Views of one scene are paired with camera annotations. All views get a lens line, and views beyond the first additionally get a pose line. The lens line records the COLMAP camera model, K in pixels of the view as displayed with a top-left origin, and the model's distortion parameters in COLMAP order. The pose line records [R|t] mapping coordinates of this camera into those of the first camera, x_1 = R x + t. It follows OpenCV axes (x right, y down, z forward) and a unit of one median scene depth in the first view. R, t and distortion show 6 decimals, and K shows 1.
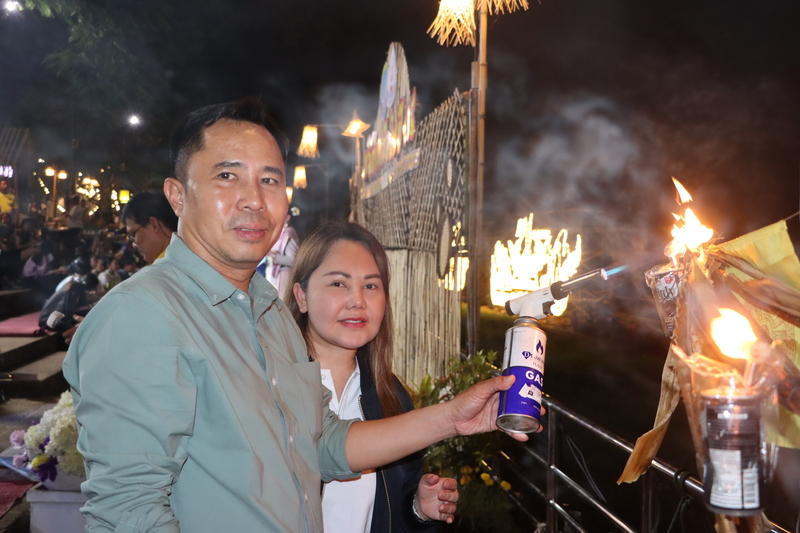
lens RADIAL K [[882.0, 0, 400.0], [0, 882.0, 266.5], [0, 0, 1]] dist [-0.004990, 0.026056]
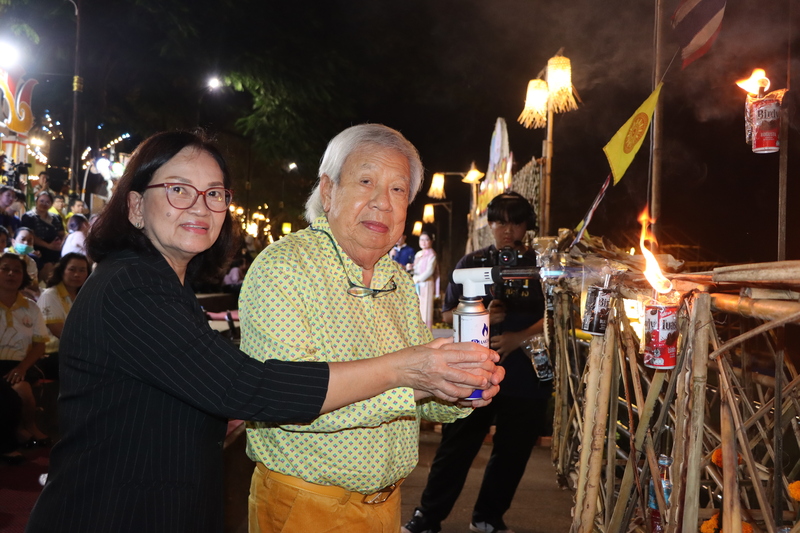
lens RADIAL K [[882.0, 0, 400.0], [0, 882.0, 266.5], [0, 0, 1]] dist [-0.004990, 0.026056]
pose [[0.990563, 0.013651, -0.136379, 0.033836], [-0.019634, 0.998898, -0.042618, 0.053221], [0.135647, 0.044894, 0.989740, -0.459357]]
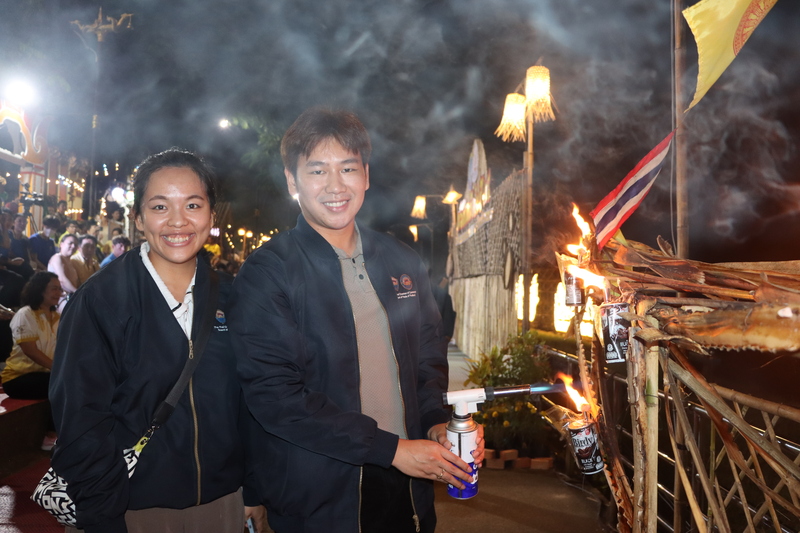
lens RADIAL K [[687.1, 0, 400.8], [0, 687.1, 275.7], [0, 0, 1]] dist [-0.111414, 0.010861]
pose [[0.991951, -0.002896, -0.126589, 0.012409], [-0.003208, 0.998843, -0.047987, 0.038206], [0.126582, 0.048007, 0.990794, -0.176711]]
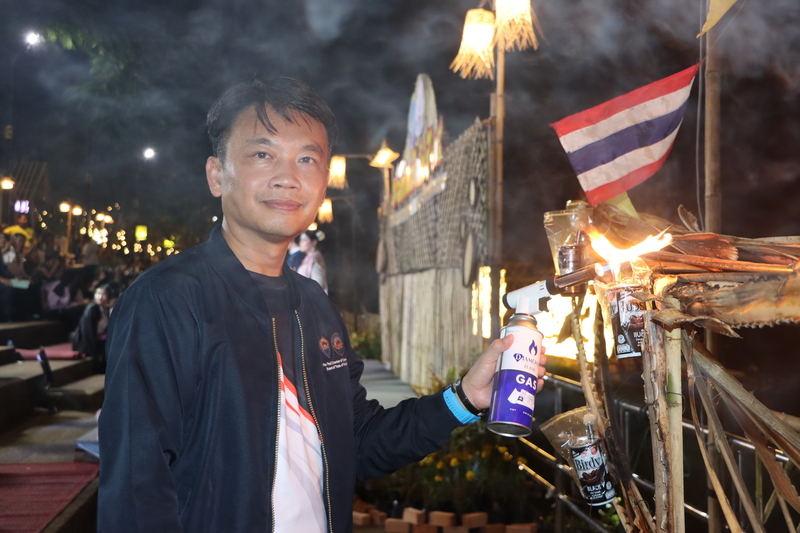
lens RADIAL K [[1018.7, 0, 400.0], [0, 1018.7, 266.5], [0, 0, 1]] dist [0.078756, -0.032088]
pose [[0.999531, -0.006983, -0.029808, 0.002027], [0.005311, 0.998428, -0.055799, 0.045688], [0.030151, 0.055615, 0.997997, -0.219691]]
